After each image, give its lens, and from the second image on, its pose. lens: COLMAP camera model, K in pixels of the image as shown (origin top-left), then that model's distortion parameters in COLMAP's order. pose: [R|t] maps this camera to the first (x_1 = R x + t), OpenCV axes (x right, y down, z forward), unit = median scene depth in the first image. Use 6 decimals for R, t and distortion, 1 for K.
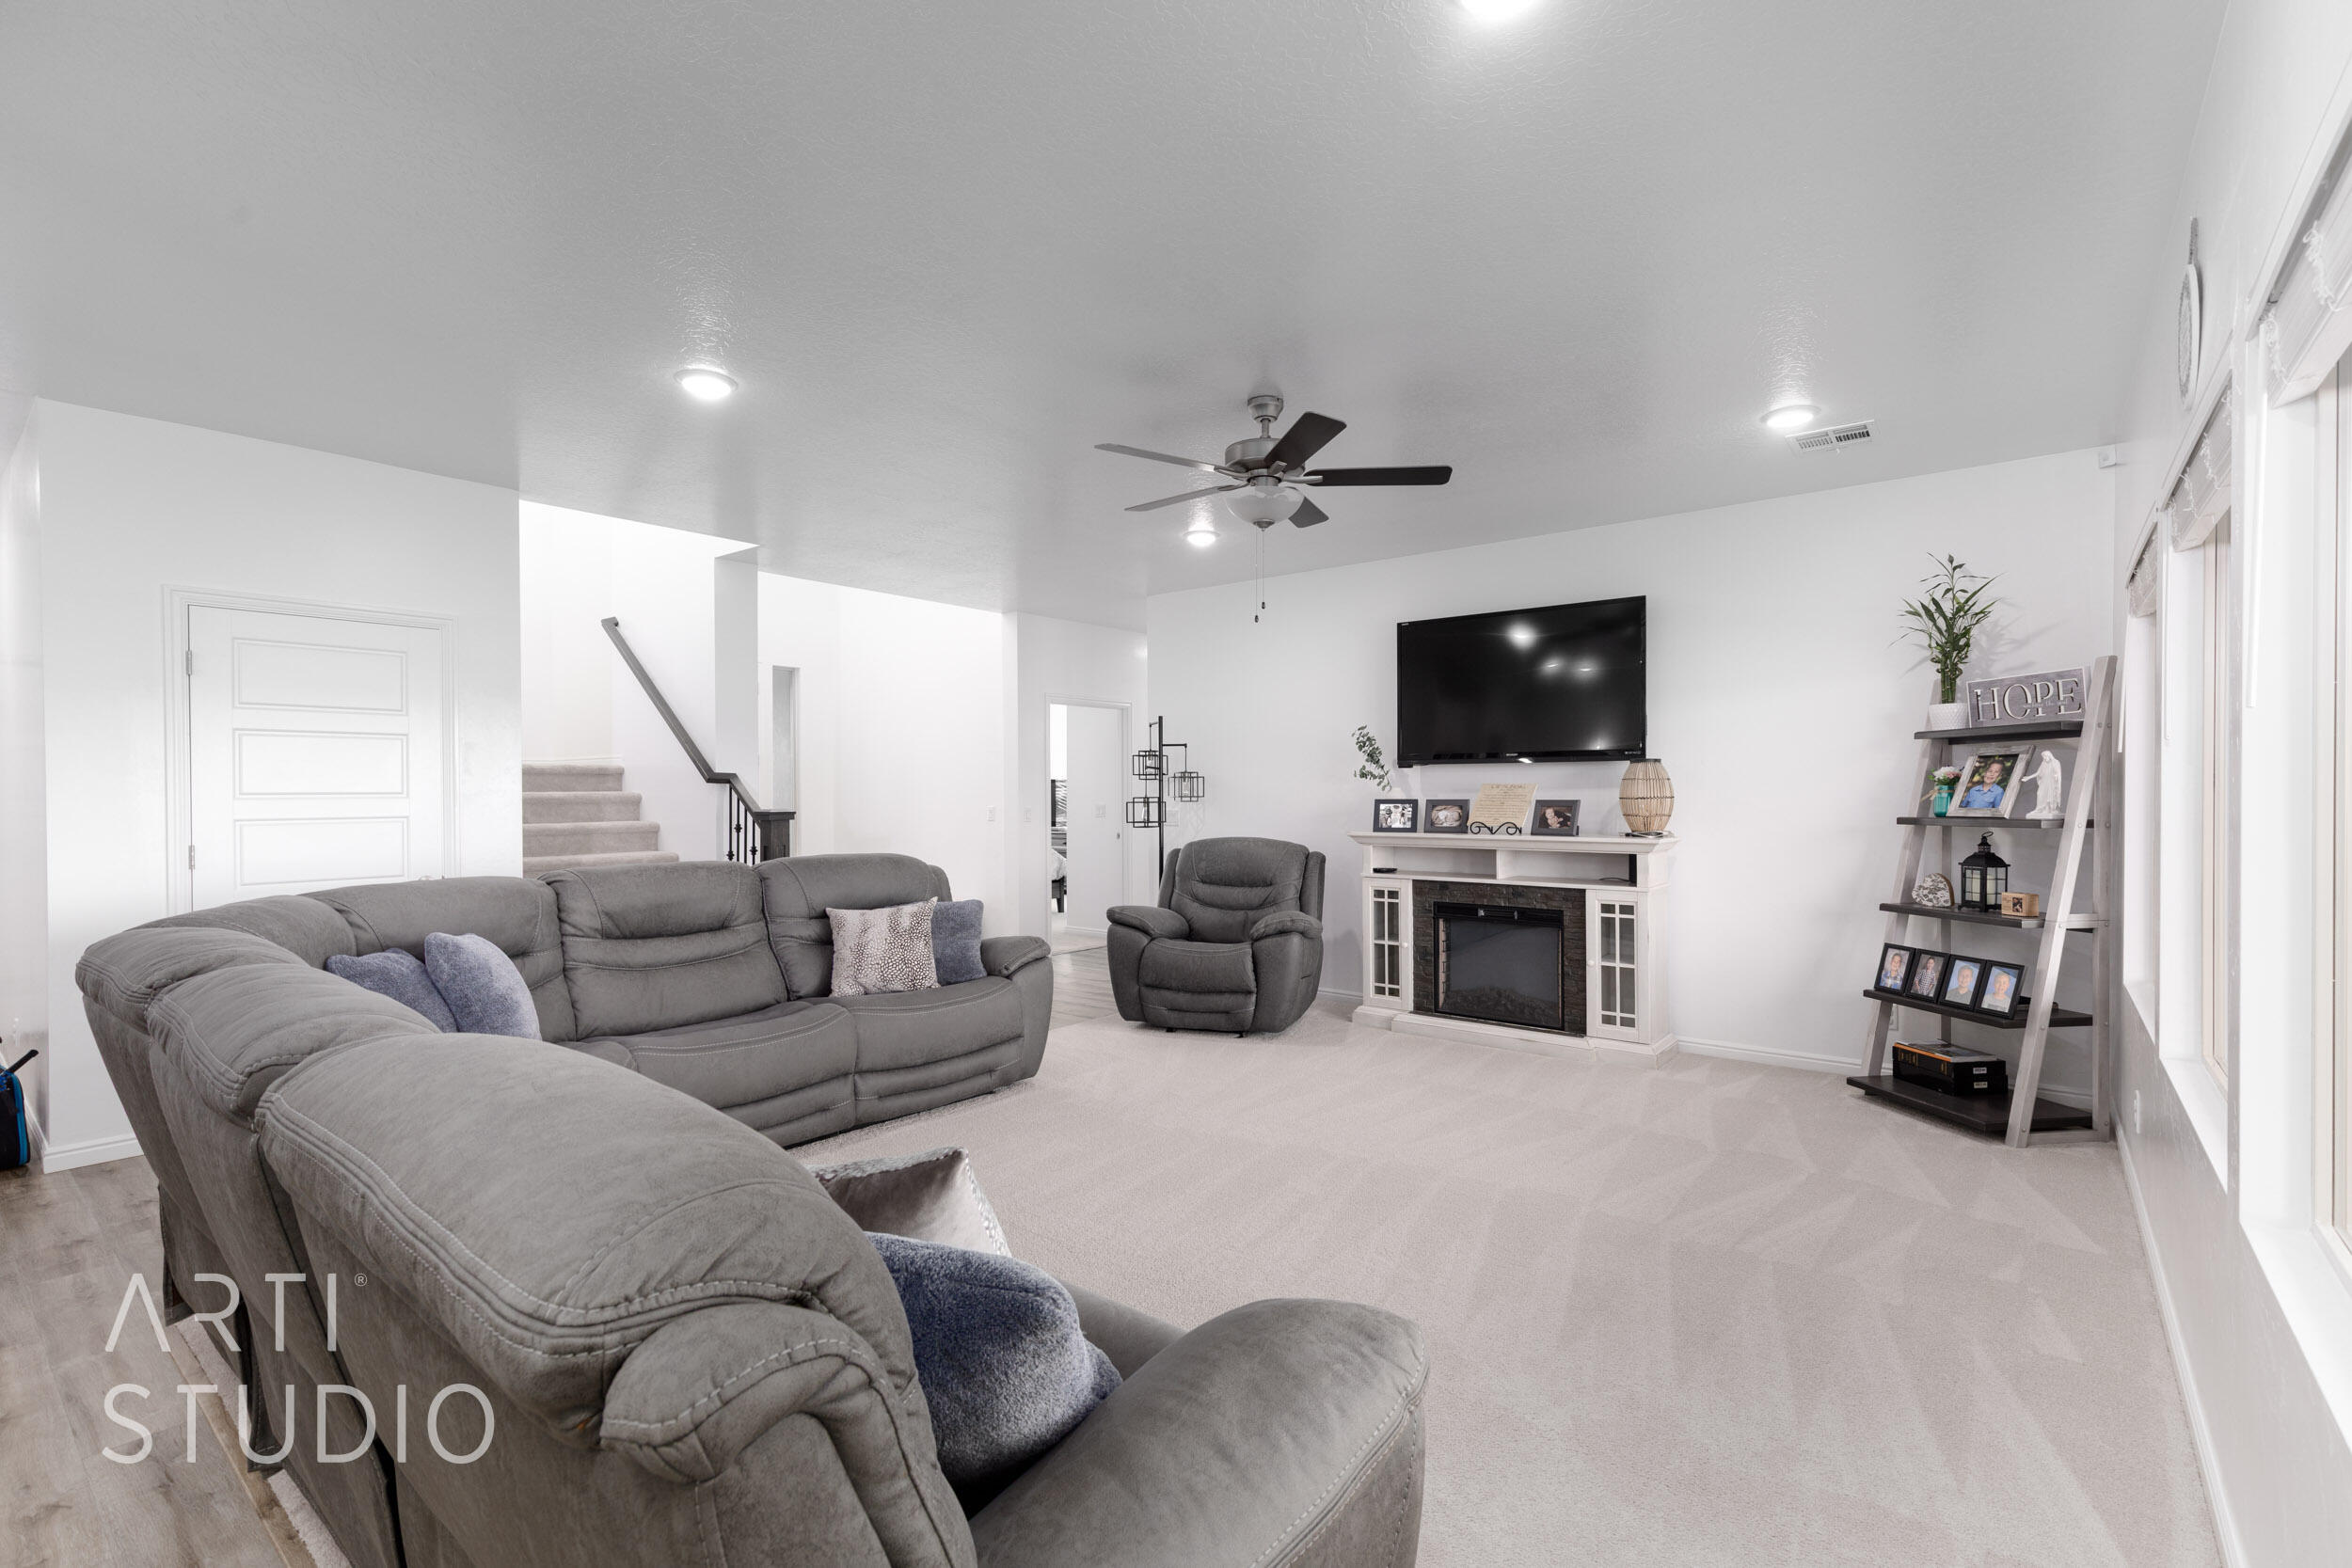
lens RADIAL K [[1045.2, 0, 1192.4], [0, 1045.2, 796.3], [0, 0, 1]] dist [0.002187, 0.000180]
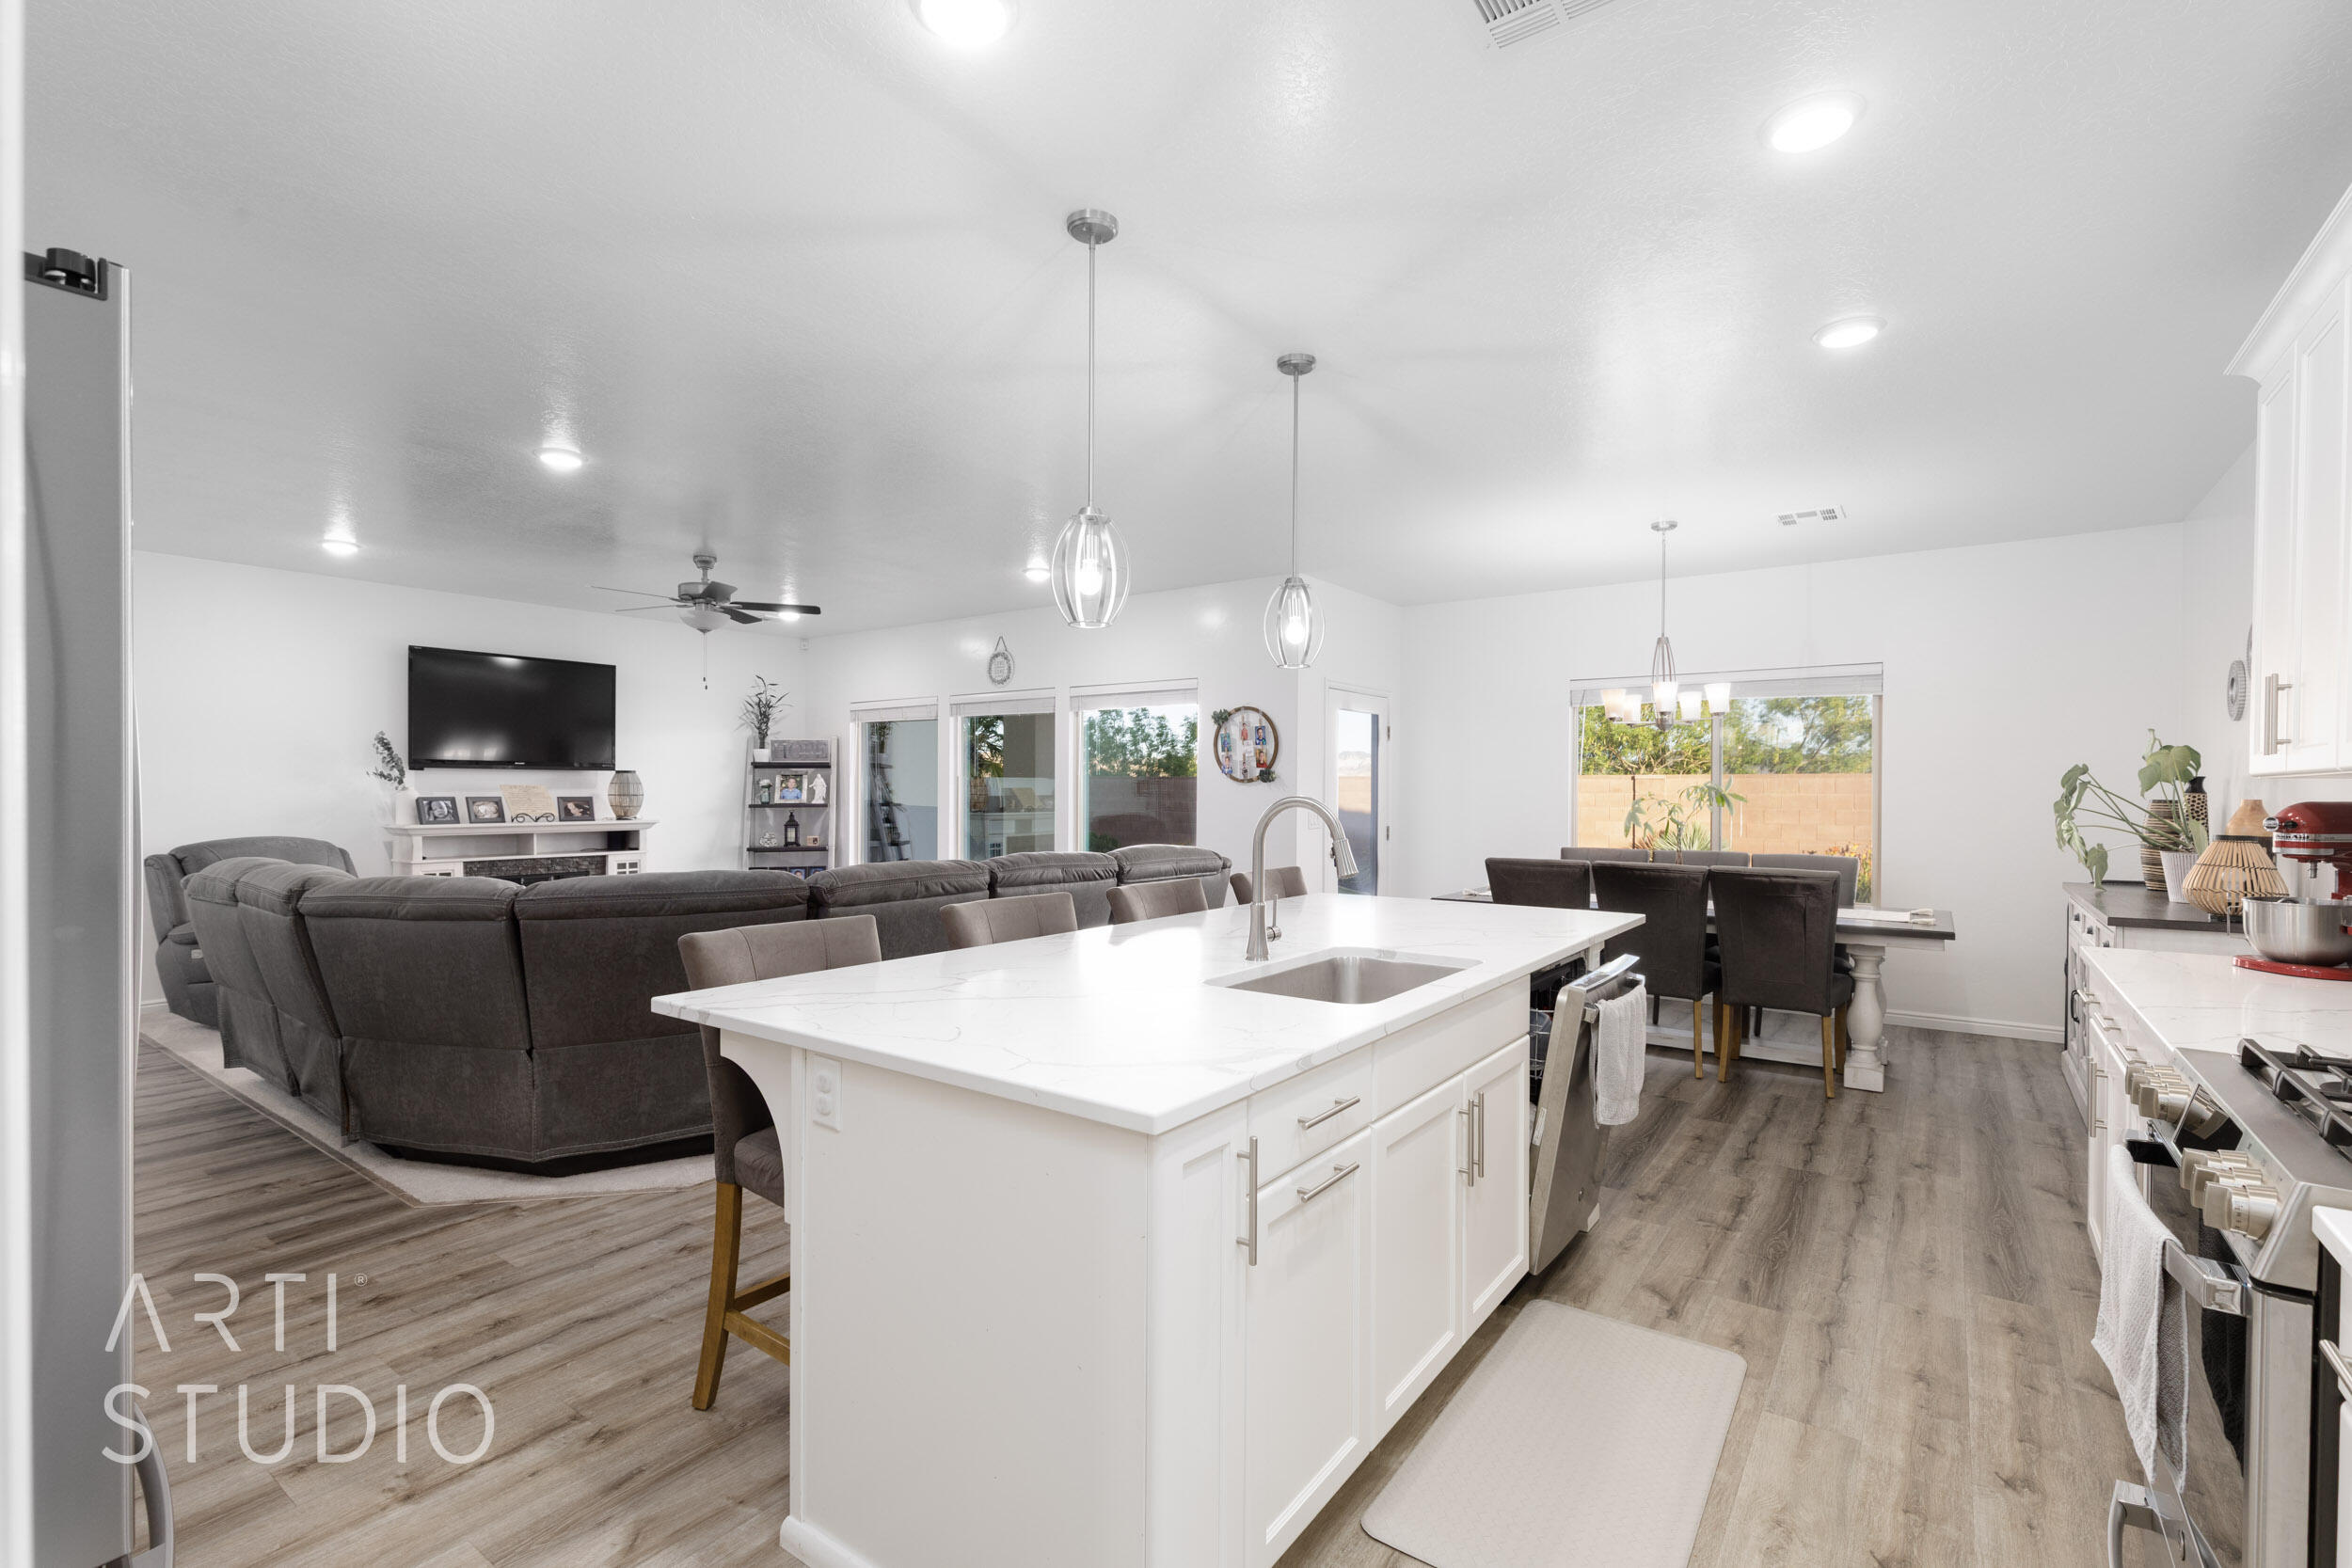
lens RADIAL K [[1045.2, 0, 1192.4], [0, 1045.2, 796.3], [0, 0, 1]] dist [0.002187, 0.000180]
pose [[-0.042317, -0.005502, 0.999089, -1.213448], [-0.000732, 0.999985, 0.005476, -0.006193], [-0.999104, -0.000500, -0.042320, 0.214051]]
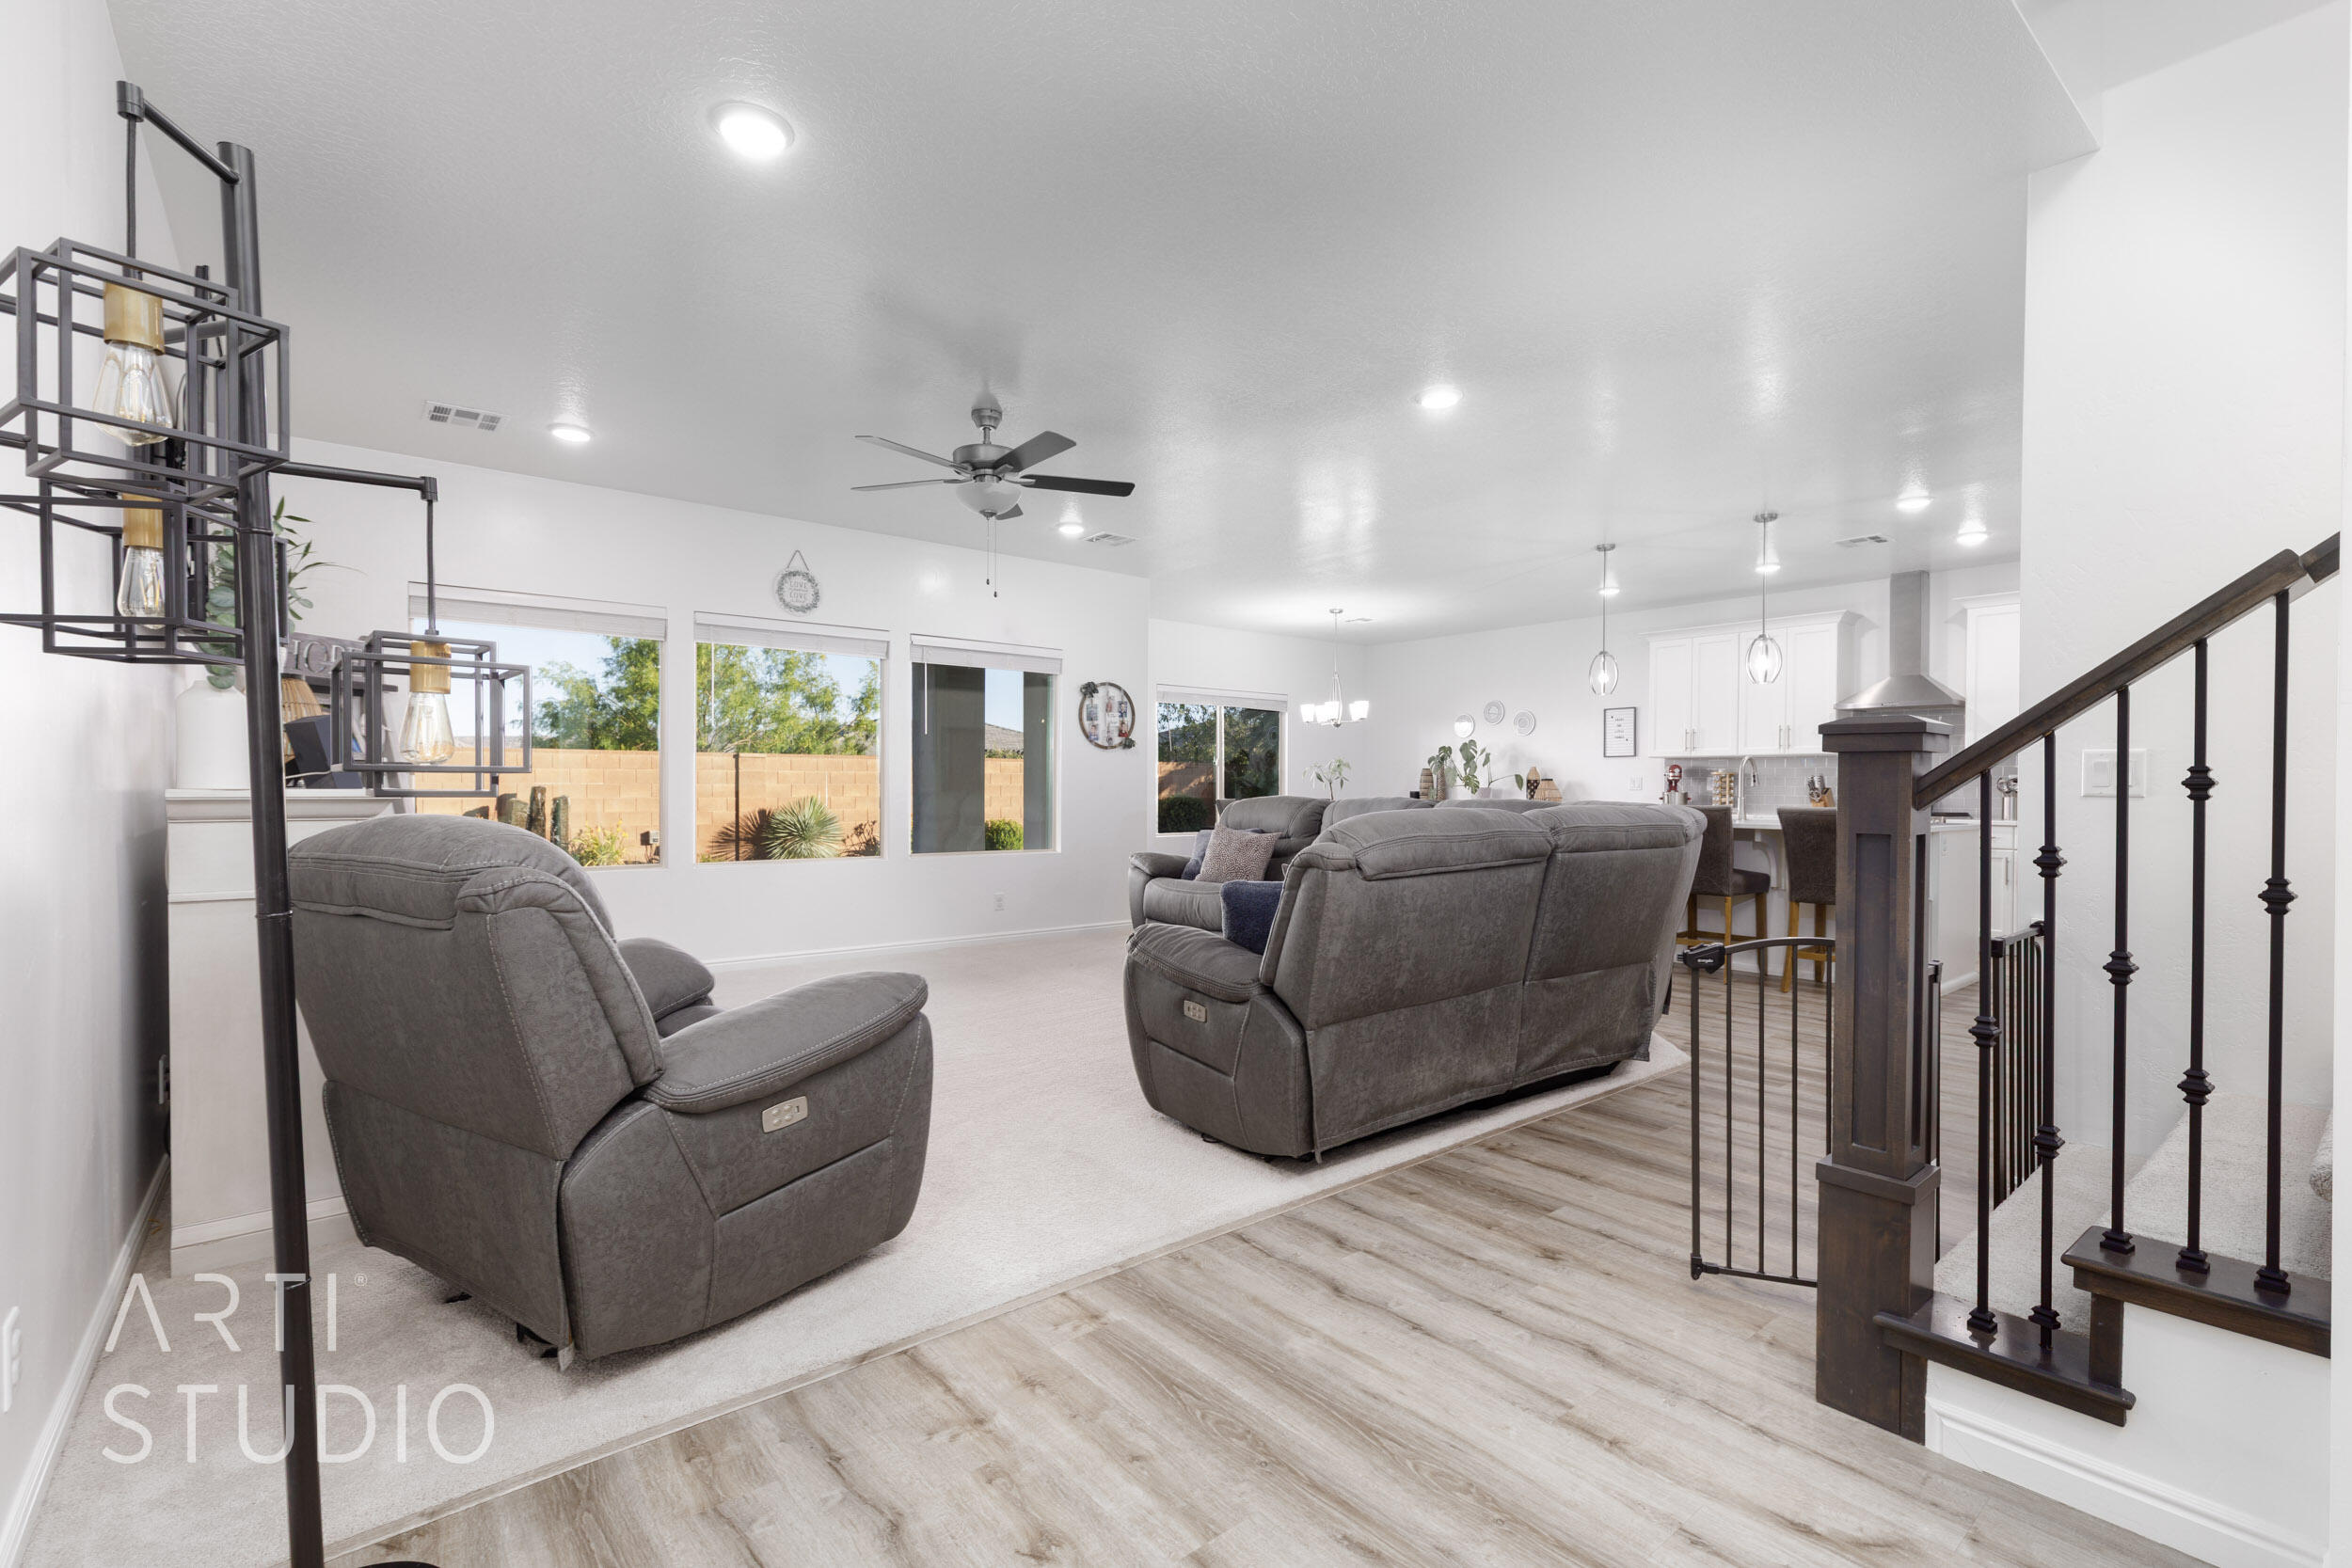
lens RADIAL K [[1045.2, 0, 1192.4], [0, 1045.2, 796.3], [0, 0, 1]] dist [0.002187, 0.000180]
pose [[-0.977370, -0.005137, 0.211472, -0.314595], [-0.002725, 0.999928, 0.011698, 0.034926], [-0.211517, 0.010857, -0.977314, 1.575567]]
